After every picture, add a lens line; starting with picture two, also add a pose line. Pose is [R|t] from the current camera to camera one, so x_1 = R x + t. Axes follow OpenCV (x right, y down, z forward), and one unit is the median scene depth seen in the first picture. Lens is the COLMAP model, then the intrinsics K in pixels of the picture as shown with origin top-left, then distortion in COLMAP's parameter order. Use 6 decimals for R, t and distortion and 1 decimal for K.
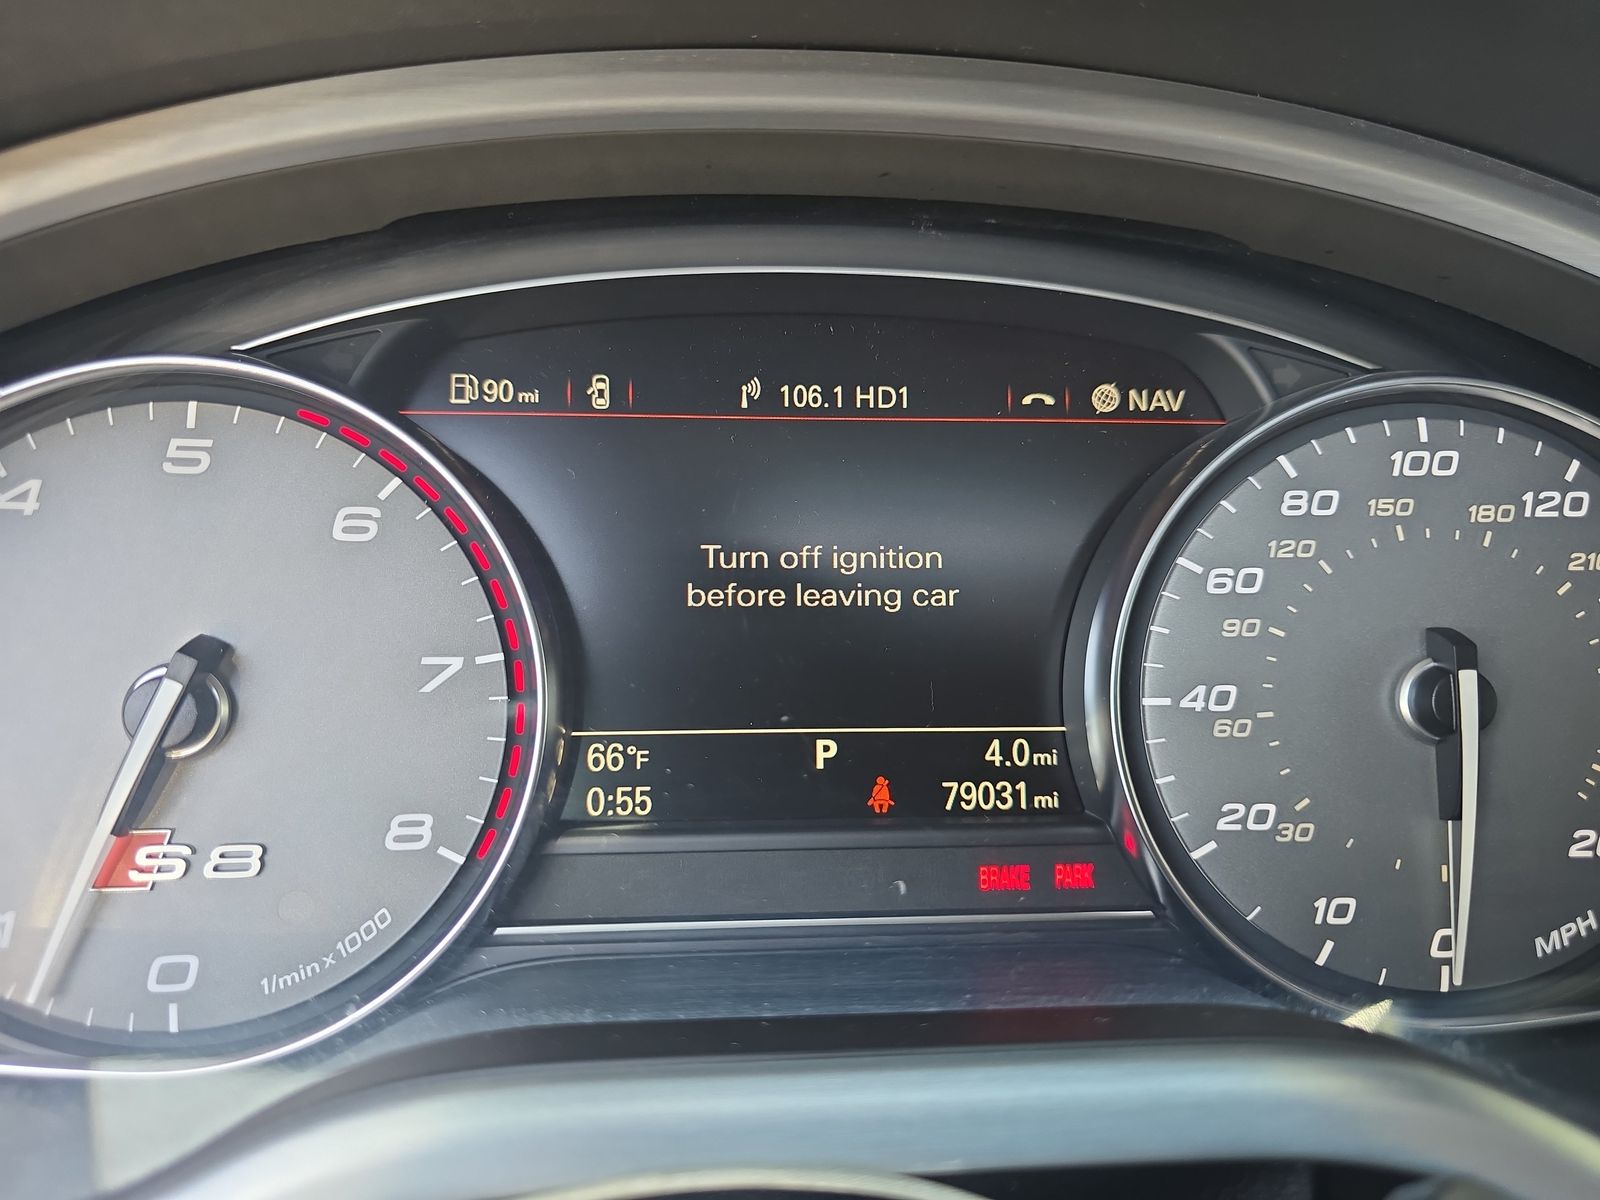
lens RADIAL K [[1086.7, 0, 800.0], [0, 1086.7, 600.0], [0, 0, 1]] dist [0.035805, -0.043315]
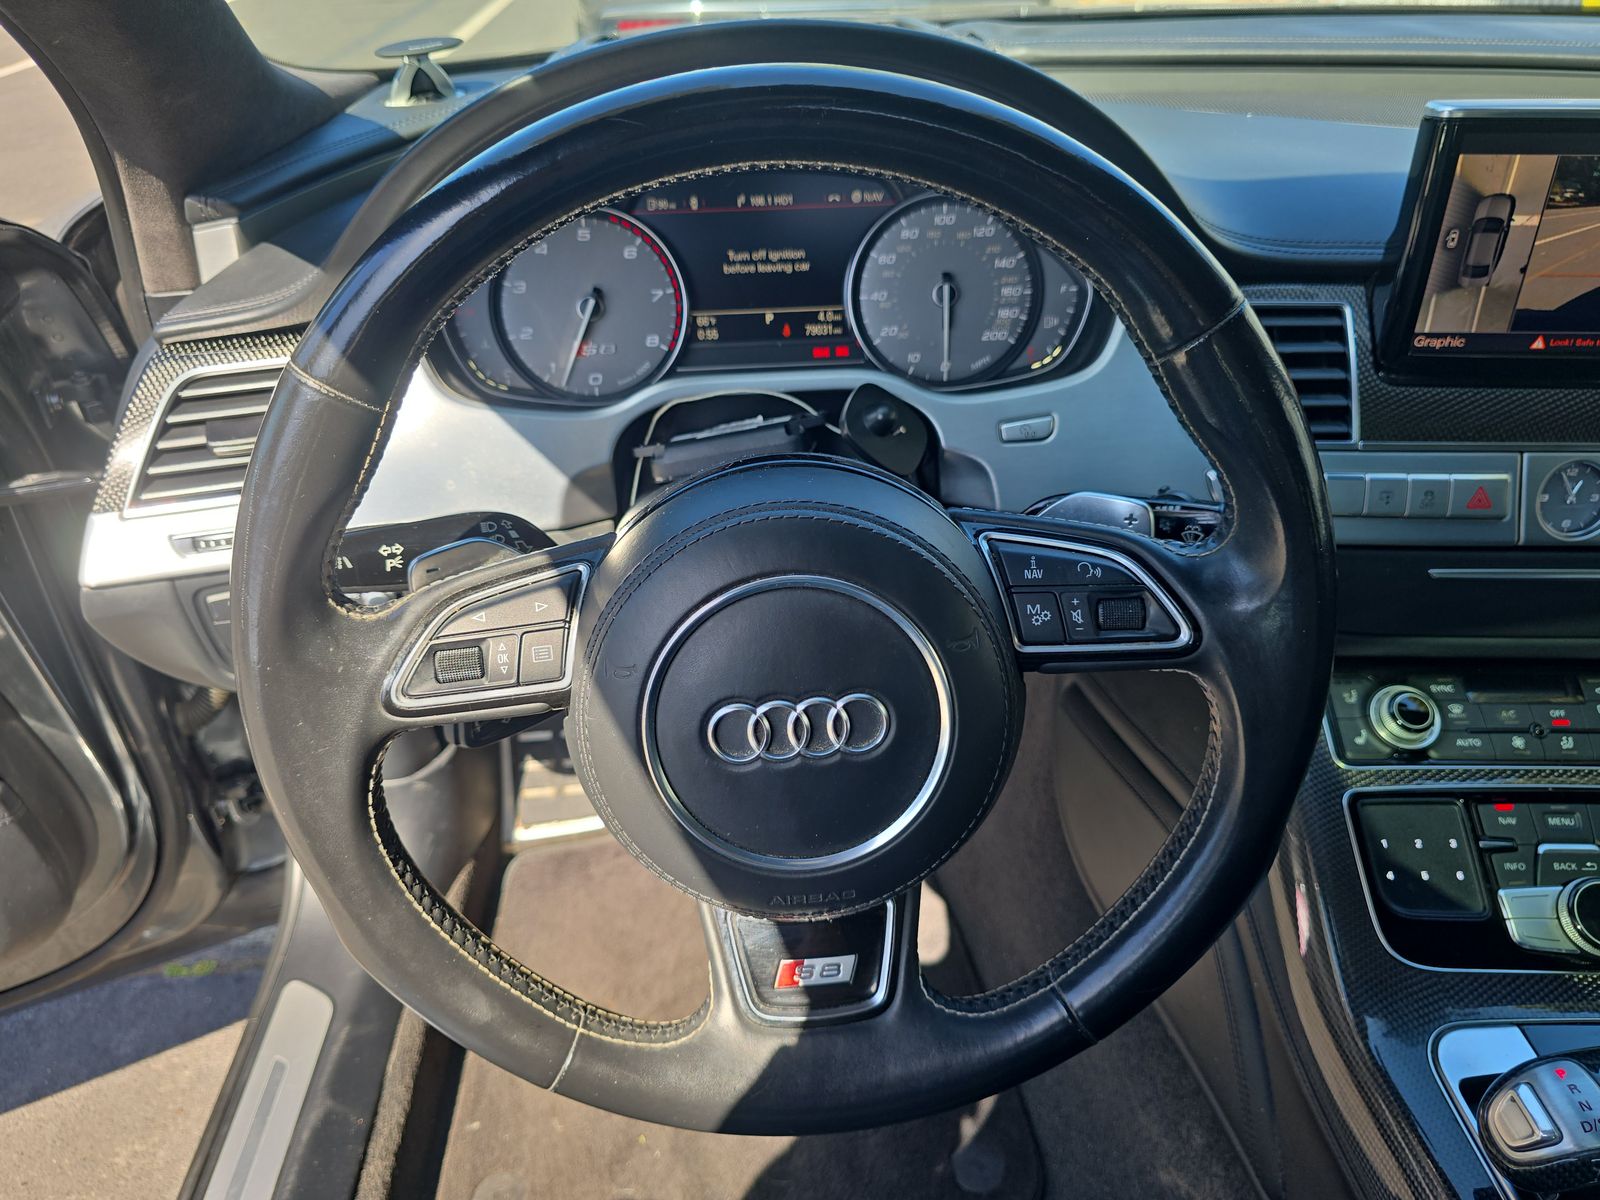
lens RADIAL K [[1086.7, 0, 800.0], [0, 1086.7, 600.0], [0, 0, 1]] dist [0.035805, -0.043315]
pose [[0.998772, -0.020943, -0.044907, 0.256103], [0.034062, 0.948396, 0.315253, -0.088737], [0.035988, -0.316395, 0.947945, -2.485925]]
